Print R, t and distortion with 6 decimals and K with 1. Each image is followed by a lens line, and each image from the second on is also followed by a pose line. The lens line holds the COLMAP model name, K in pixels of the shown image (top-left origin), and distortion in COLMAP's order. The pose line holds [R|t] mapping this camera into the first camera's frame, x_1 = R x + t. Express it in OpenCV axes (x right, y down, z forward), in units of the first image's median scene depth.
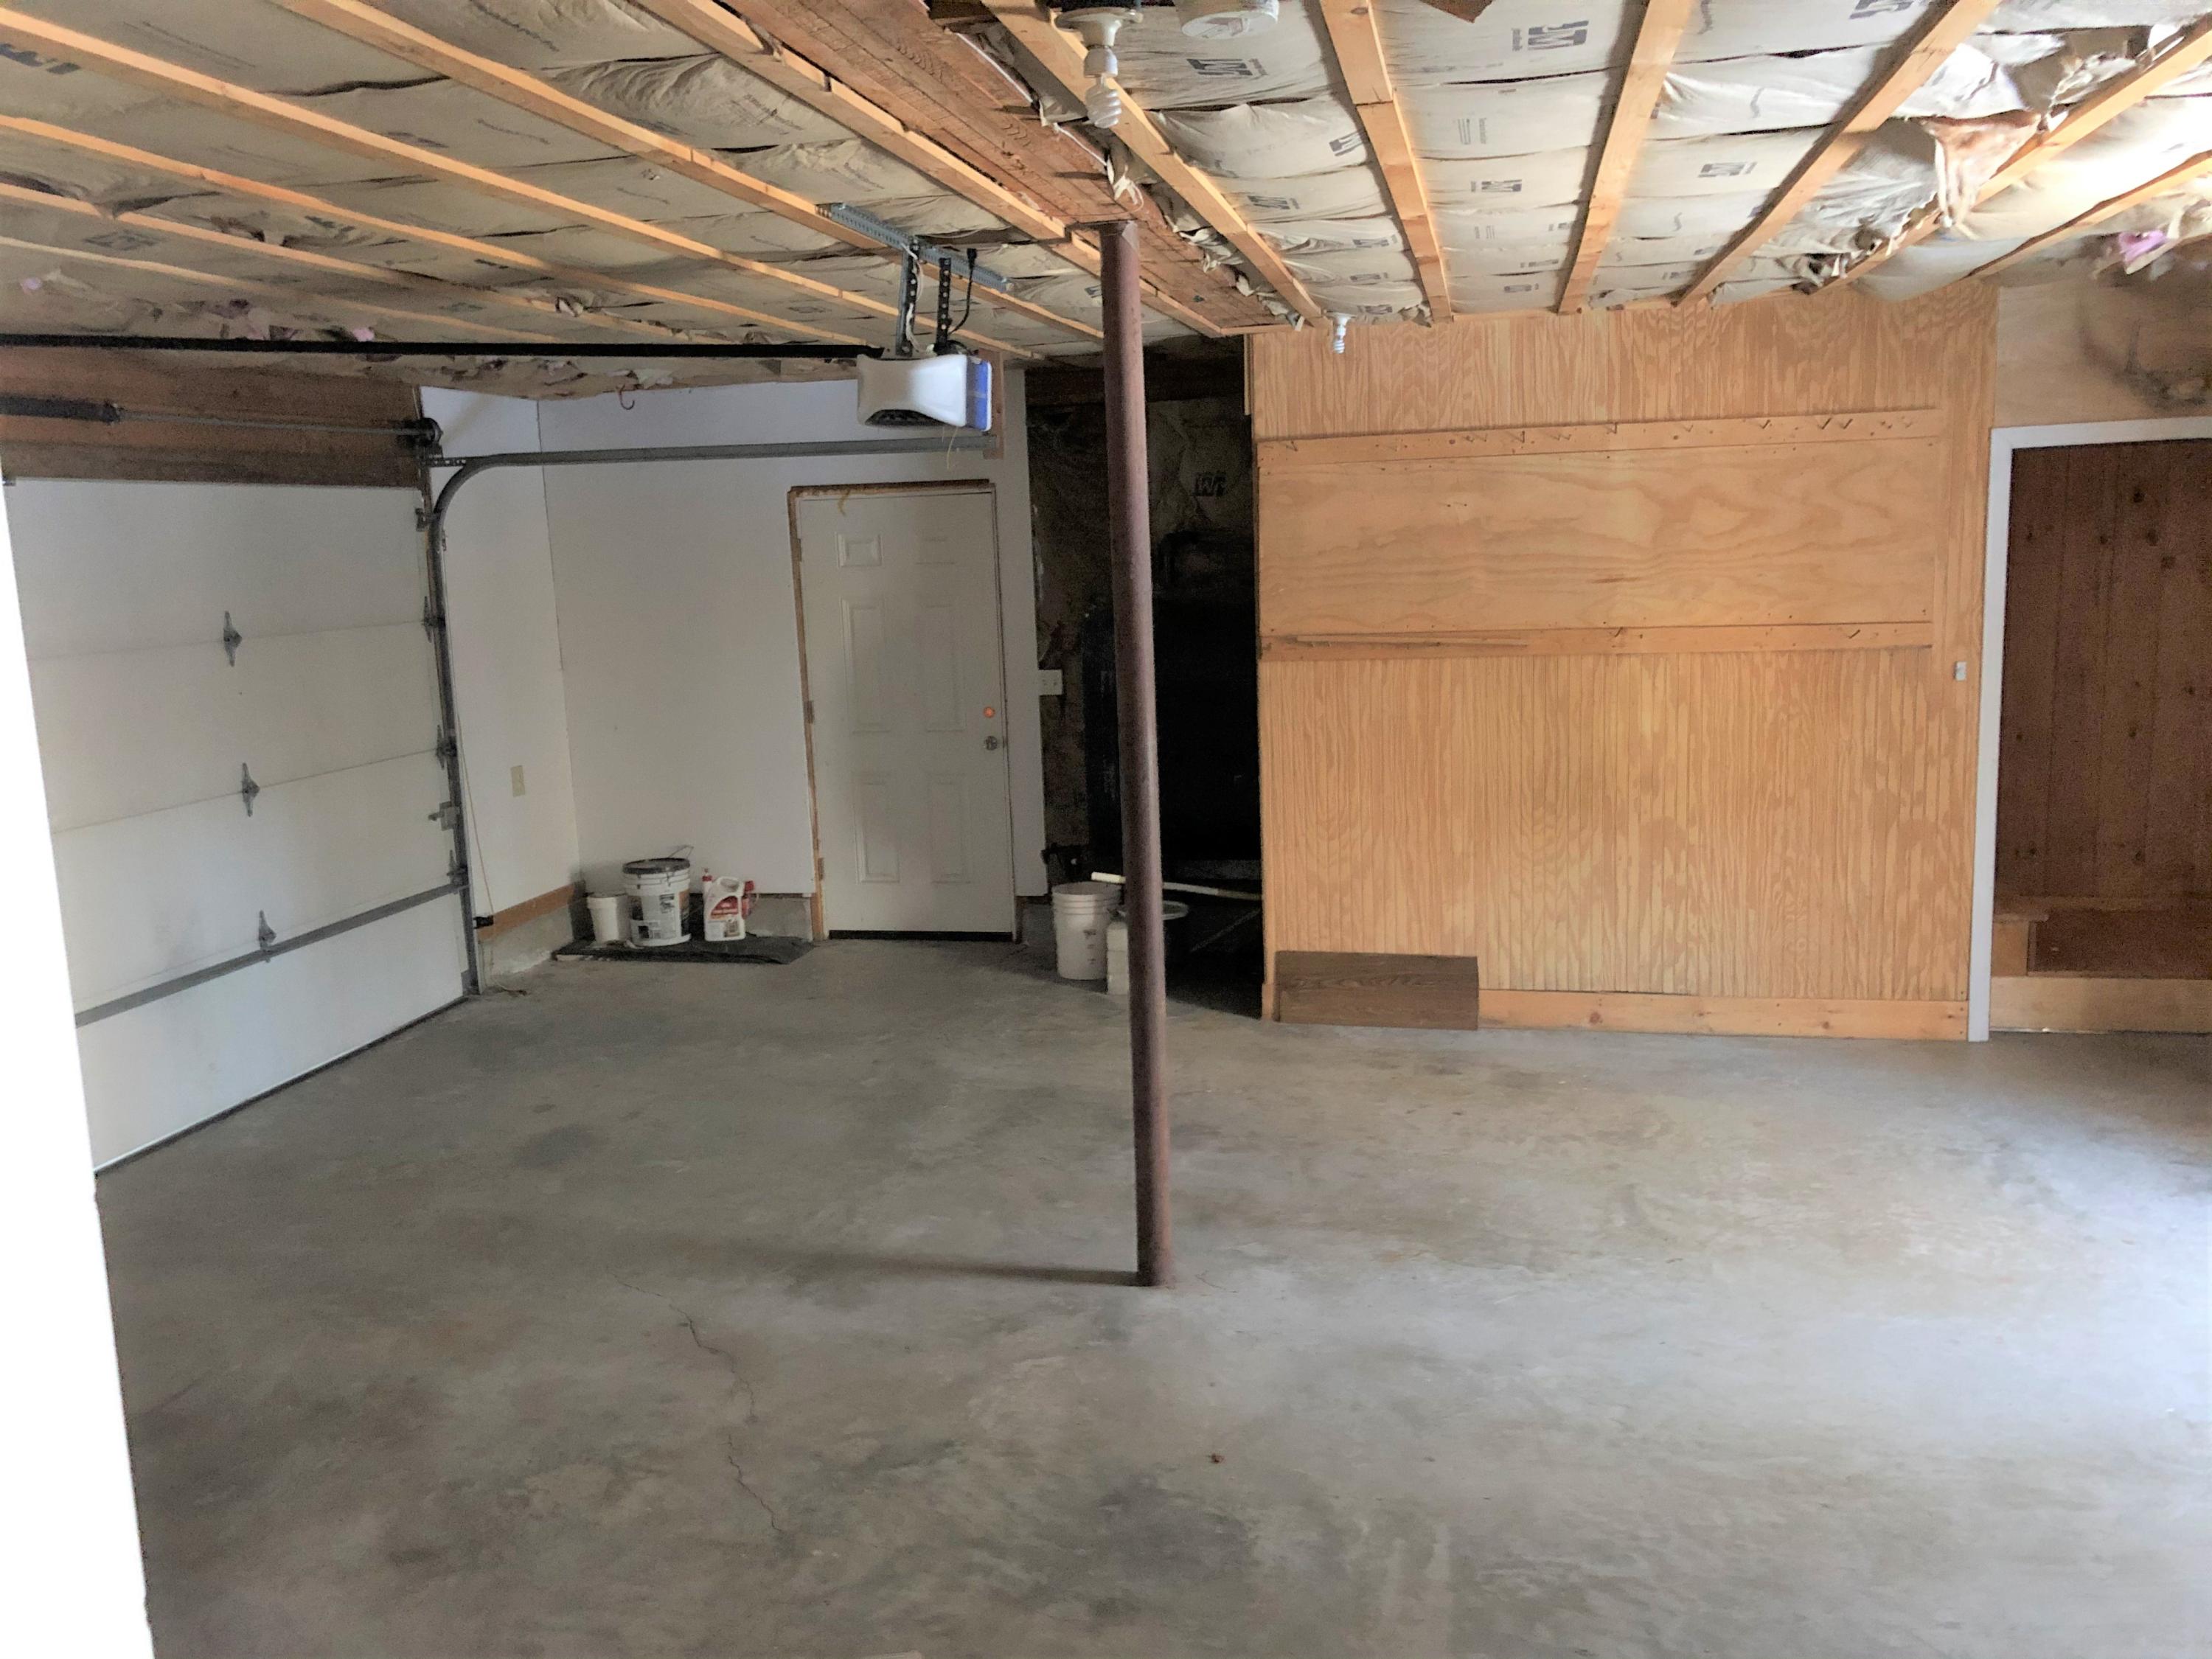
lens RADIAL K [[1808.3, 0, 1106.0], [0, 1808.3, 829.5], [0, 0, 1]] dist [-0.008999, 0.001493]
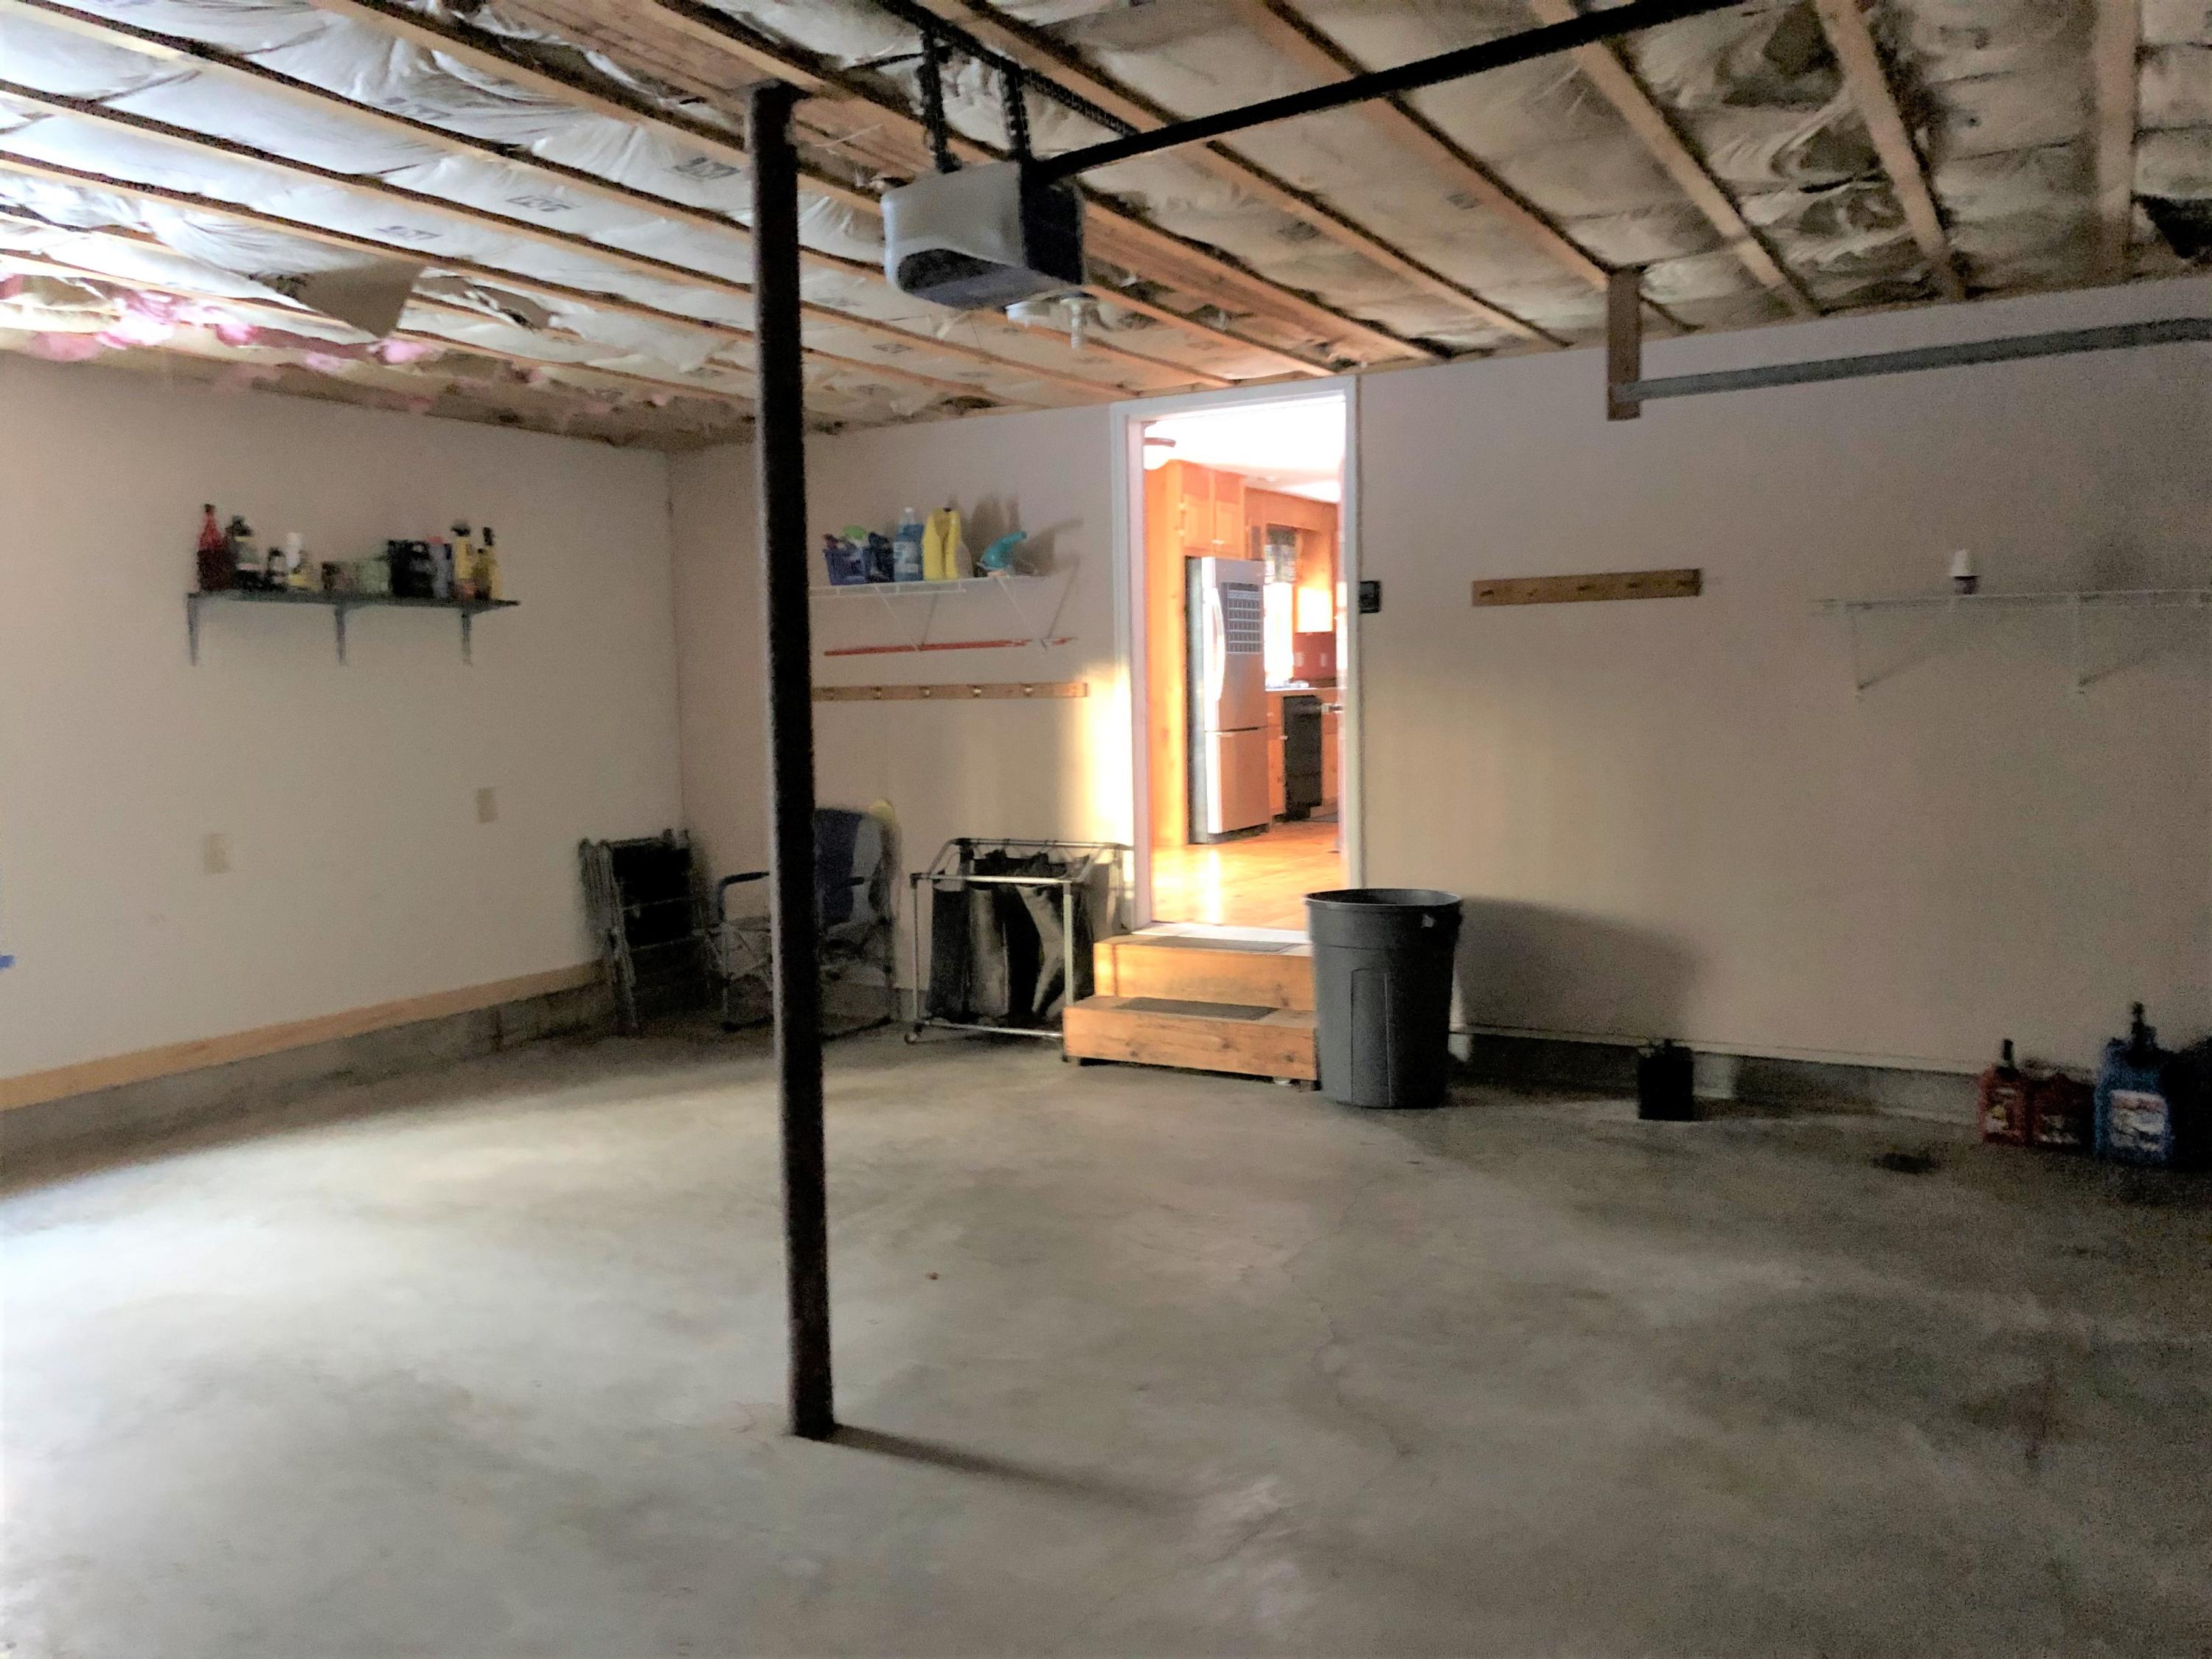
lens RADIAL K [[1808.3, 0, 1106.0], [0, 1808.3, 829.5], [0, 0, 1]] dist [-0.008999, 0.001493]
pose [[-0.959391, 0.036478, 0.279710, -0.358846], [0.102118, 0.969258, 0.223854, -0.179192], [-0.262945, 0.243327, -0.933623, 1.816874]]
